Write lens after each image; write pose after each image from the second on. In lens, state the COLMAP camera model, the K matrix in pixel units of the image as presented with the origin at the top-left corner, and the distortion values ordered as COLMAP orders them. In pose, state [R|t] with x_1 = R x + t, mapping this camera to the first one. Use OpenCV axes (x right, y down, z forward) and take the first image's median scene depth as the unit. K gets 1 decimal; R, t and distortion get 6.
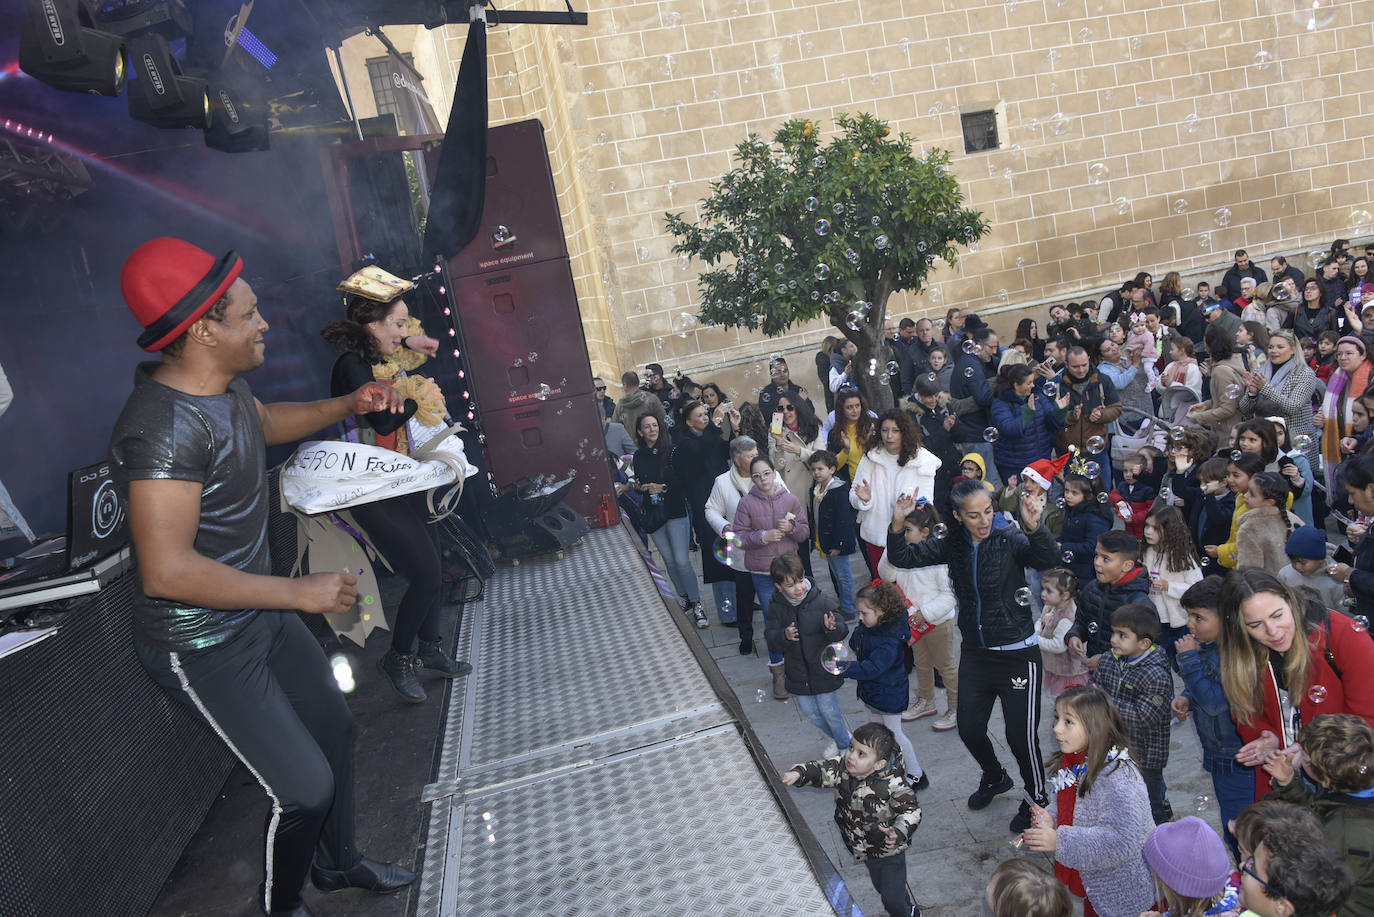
lens RADIAL K [[1082.6, 0, 698.9], [0, 1082.6, 462.0], [0, 0, 1]] dist [-0.034336, -0.008486]
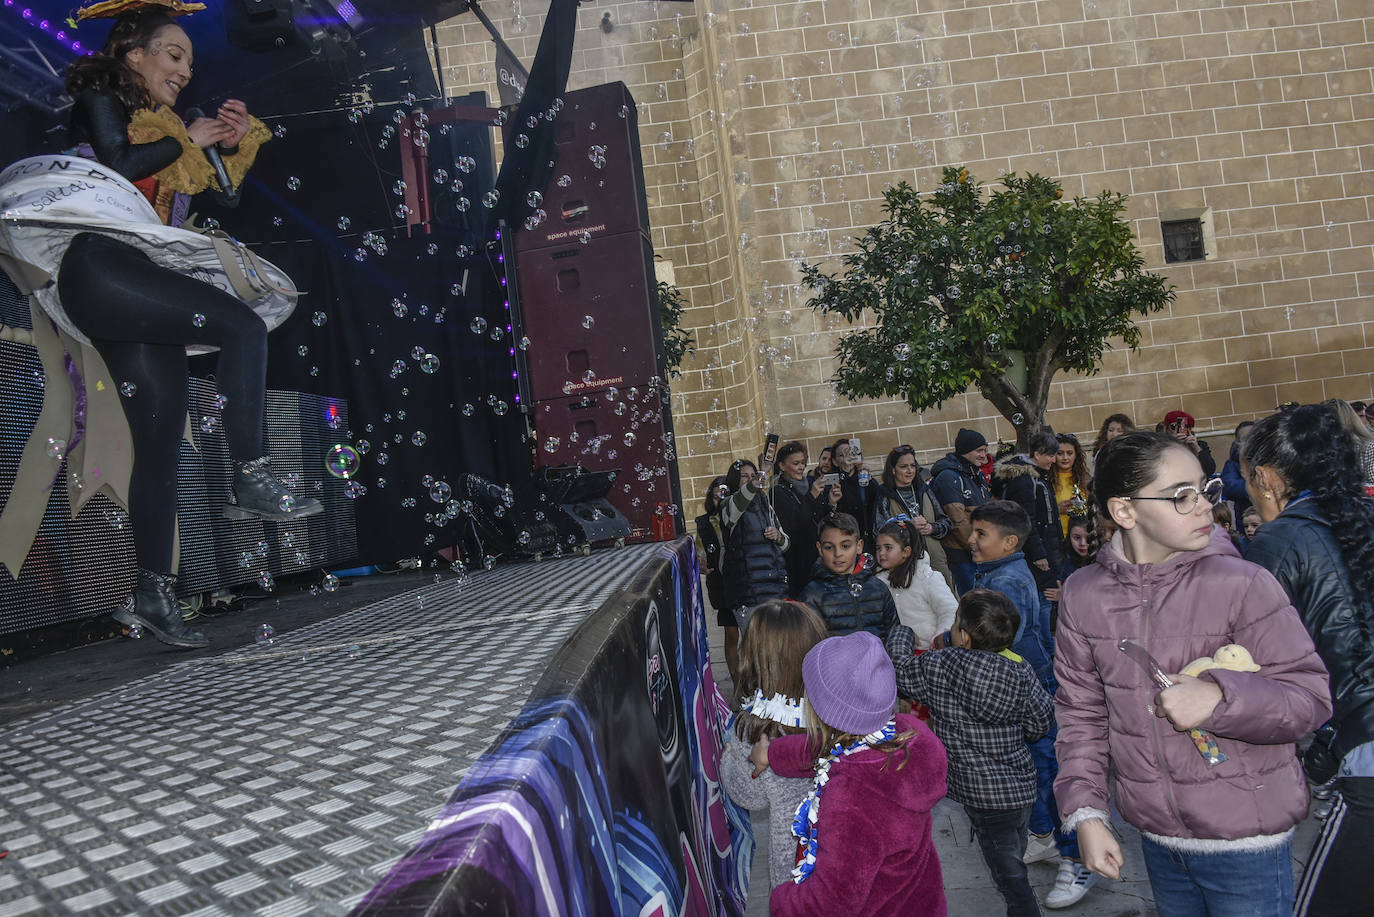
lens RADIAL K [[1082.6, 0, 704.2], [0, 1082.6, 464.0], [0, 0, 1]] dist [-0.034336, -0.008486]
pose [[0.979978, 0.061252, -0.189449, 0.050694], [-0.091254, 0.983857, -0.153940, 0.061122], [0.176961, 0.168146, 0.969748, 0.082797]]
